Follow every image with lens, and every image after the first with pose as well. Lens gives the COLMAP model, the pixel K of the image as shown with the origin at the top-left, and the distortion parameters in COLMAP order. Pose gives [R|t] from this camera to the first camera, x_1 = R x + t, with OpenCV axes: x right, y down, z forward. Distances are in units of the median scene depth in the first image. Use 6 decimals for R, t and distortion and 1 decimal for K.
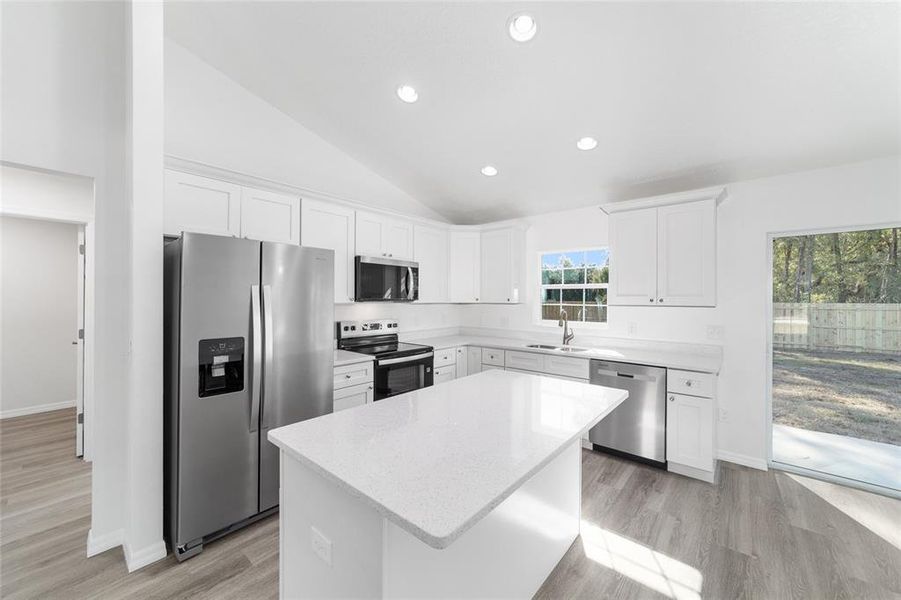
lens RADIAL K [[345.2, 0, 445.7], [0, 345.2, 299.0], [0, 0, 1]] dist [-0.001495, 0.000303]
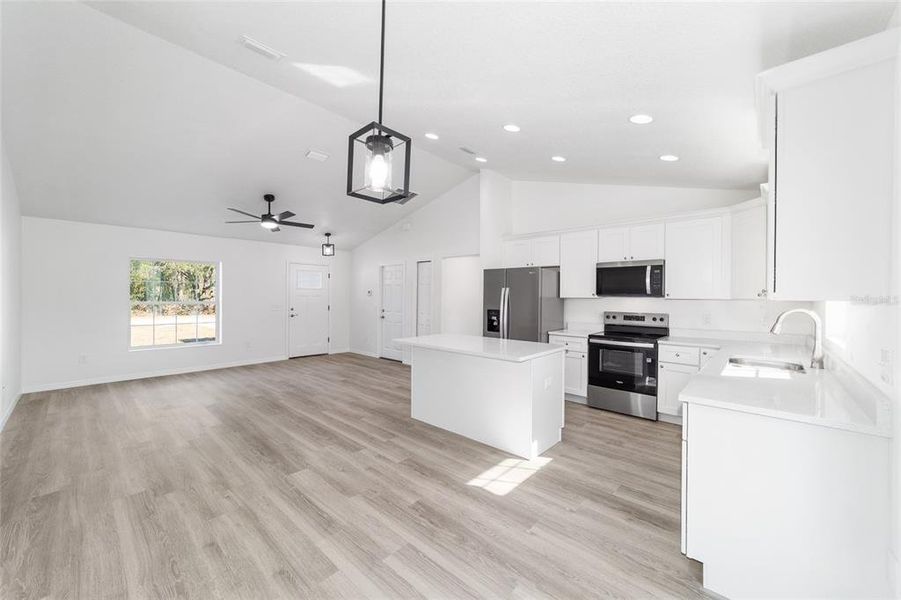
lens RADIAL K [[345.2, 0, 450.6], [0, 345.2, 296.0], [0, 0, 1]] dist [-0.001495, 0.000303]
pose [[-0.029862, -0.006211, -0.999535, 0.991281], [-0.012533, 0.999904, -0.005839, 0.019087], [0.999475, 0.012353, -0.029937, 0.396899]]
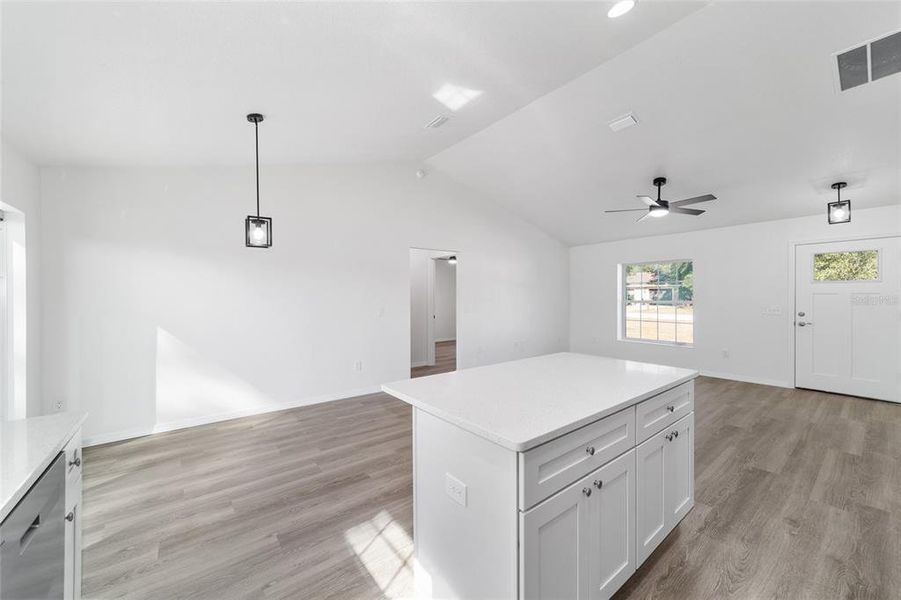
lens RADIAL K [[345.2, 0, 447.6], [0, 345.2, 296.6], [0, 0, 1]] dist [-0.001495, 0.000303]
pose [[-0.979181, -0.000943, 0.202986, 0.092595], [0.000659, 0.999969, 0.007822, 0.016523], [-0.202987, 0.007793, -0.979150, 0.958408]]
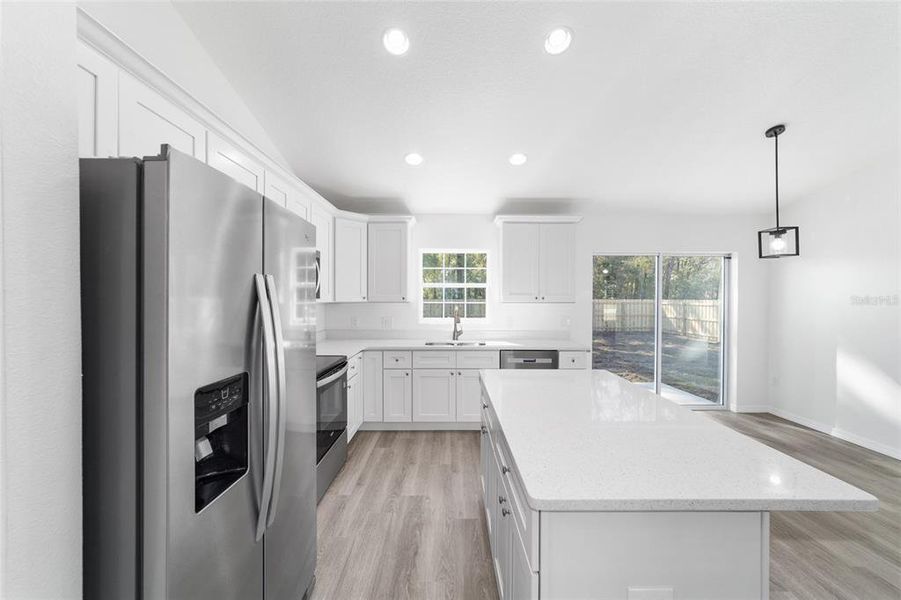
lens RADIAL K [[345.2, 0, 446.7], [0, 345.2, 298.5], [0, 0, 1]] dist [-0.001495, 0.000303]
pose [[0.757237, -0.005157, 0.653120, -0.377728], [0.001981, 0.999982, 0.005600, -0.001878], [-0.653137, -0.002947, 0.757234, 0.219249]]
